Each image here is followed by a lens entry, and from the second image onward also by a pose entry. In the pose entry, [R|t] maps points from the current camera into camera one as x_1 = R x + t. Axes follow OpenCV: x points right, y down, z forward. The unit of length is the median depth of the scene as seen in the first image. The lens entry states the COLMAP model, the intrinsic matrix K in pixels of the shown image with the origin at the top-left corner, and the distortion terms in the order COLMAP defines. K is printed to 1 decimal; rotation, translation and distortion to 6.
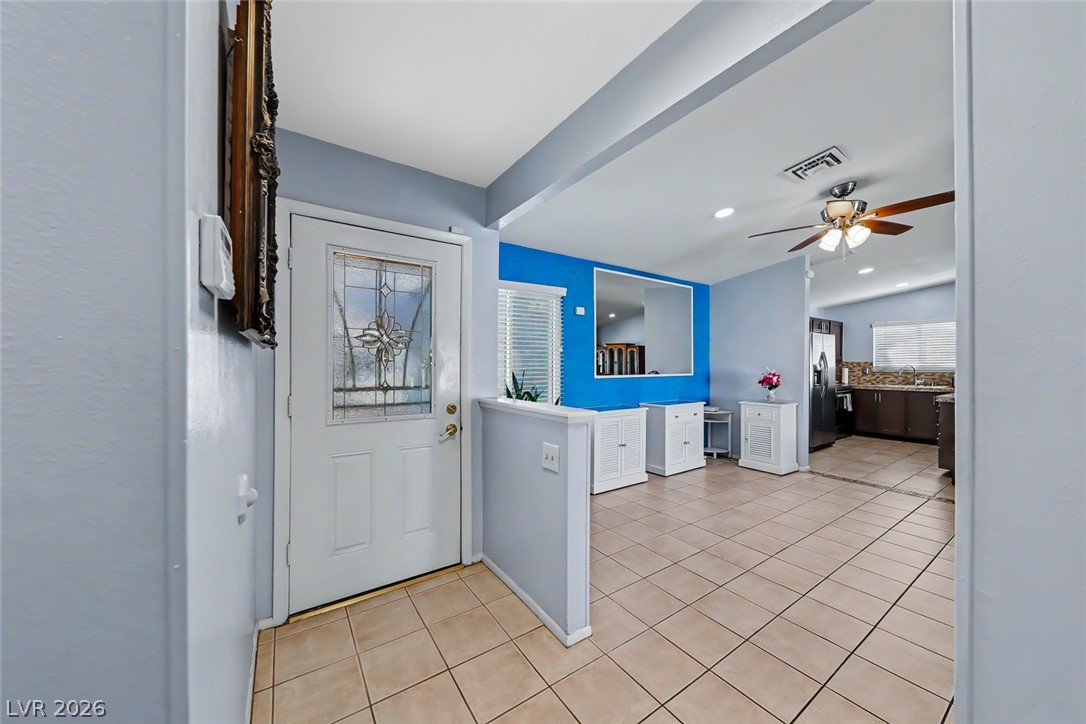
lens RADIAL K [[379.0, 0, 536.2], [0, 379.0, 363.6], [0, 0, 1]] dist [-0.001054, 0.000049]
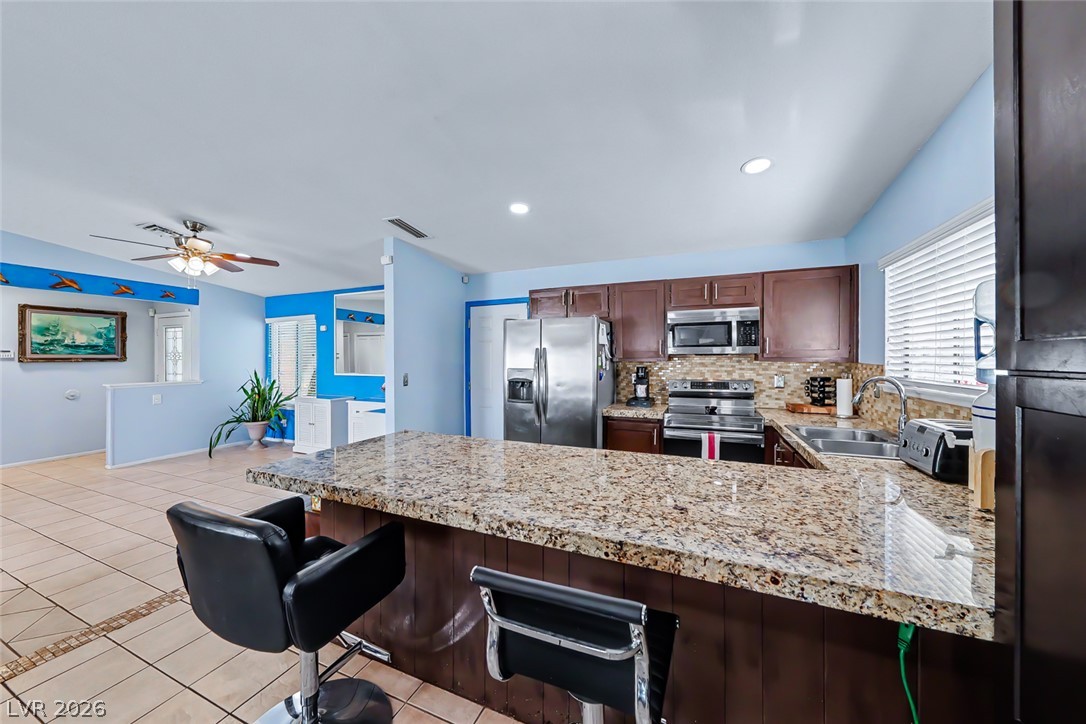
lens RADIAL K [[376.1, 0, 542.0], [0, 376.1, 359.9], [0, 0, 1]] dist [-0.001303, 0.000092]
pose [[0.542618, 0.002825, -0.839975, 1.085165], [0.005753, 0.999958, 0.007080, -0.014596], [0.839960, -0.008674, 0.542579, 0.568005]]
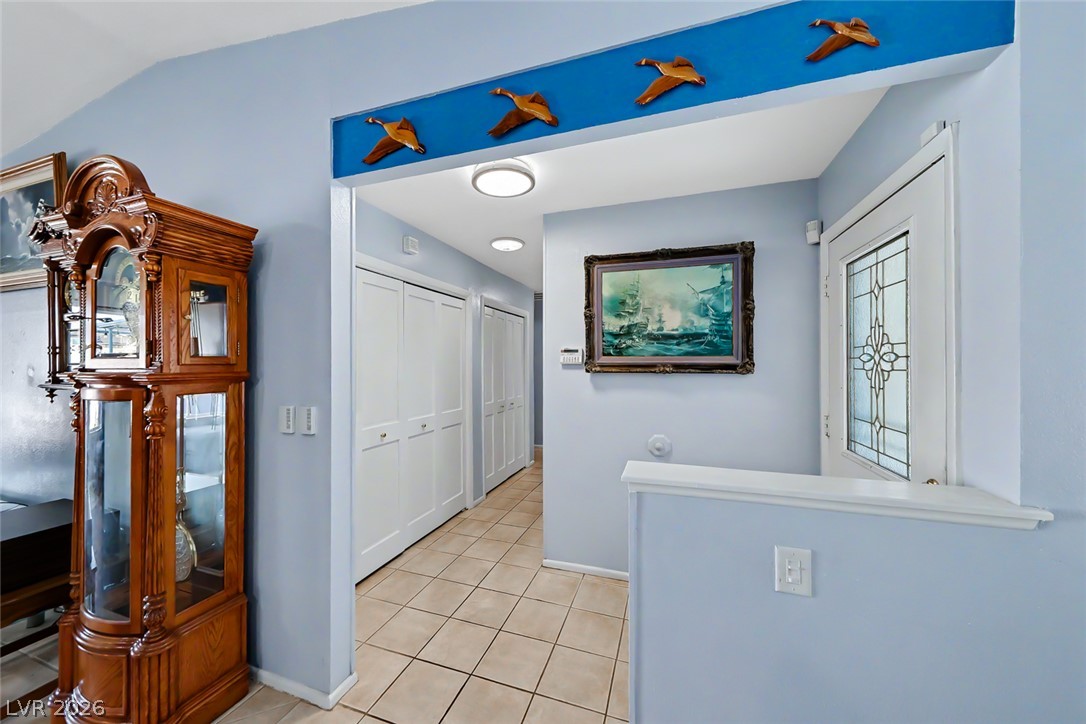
lens RADIAL K [[388.4, 0, 538.9], [0, 388.4, 359.9], [0, 0, 1]] dist [0.000141, -0.000030]
pose [[-0.797363, -0.005069, -0.603479, 0.179465], [0.000370, 0.999960, -0.008888, -0.019239], [0.603501, -0.007310, -0.797329, 0.386054]]
